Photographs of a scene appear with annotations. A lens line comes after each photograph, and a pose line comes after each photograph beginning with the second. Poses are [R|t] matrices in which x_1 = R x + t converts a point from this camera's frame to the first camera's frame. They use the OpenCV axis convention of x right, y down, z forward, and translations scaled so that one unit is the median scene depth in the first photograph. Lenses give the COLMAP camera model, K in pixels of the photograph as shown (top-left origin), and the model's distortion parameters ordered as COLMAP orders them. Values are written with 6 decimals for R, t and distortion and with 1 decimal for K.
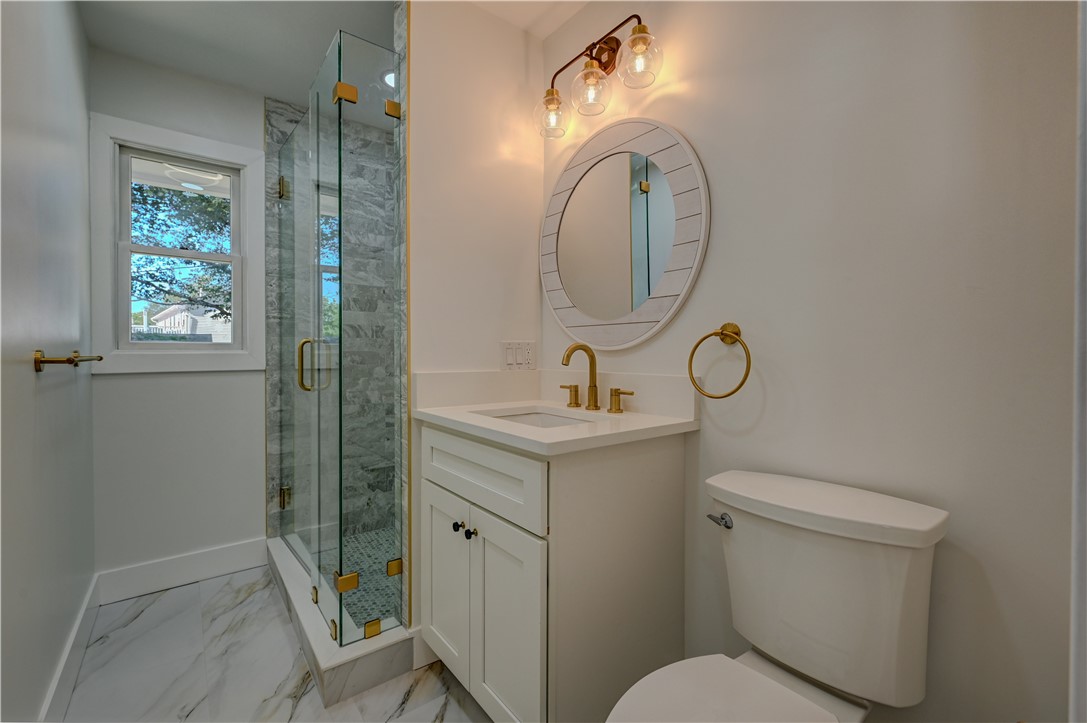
lens RADIAL K [[460.0, 0, 545.8], [0, 460.0, 357.2], [0, 0, 1]] dist [0.000891, 0.000011]
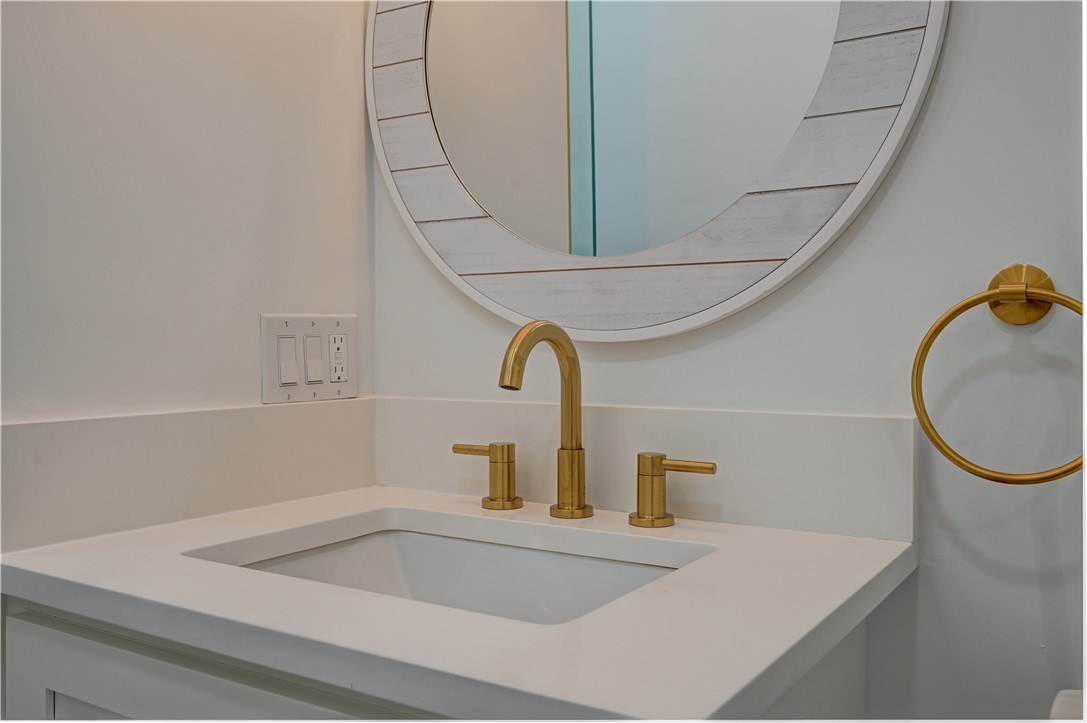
lens RADIAL K [[966.8, 0, 540.5], [0, 966.8, 357.9], [0, 0, 1]] dist [0.017757, 0.004069]
pose [[0.943837, -0.002043, 0.330405, -0.157408], [0.001956, 0.999998, 0.000597, -0.004084], [-0.330406, 0.000082, 0.943839, 0.330009]]
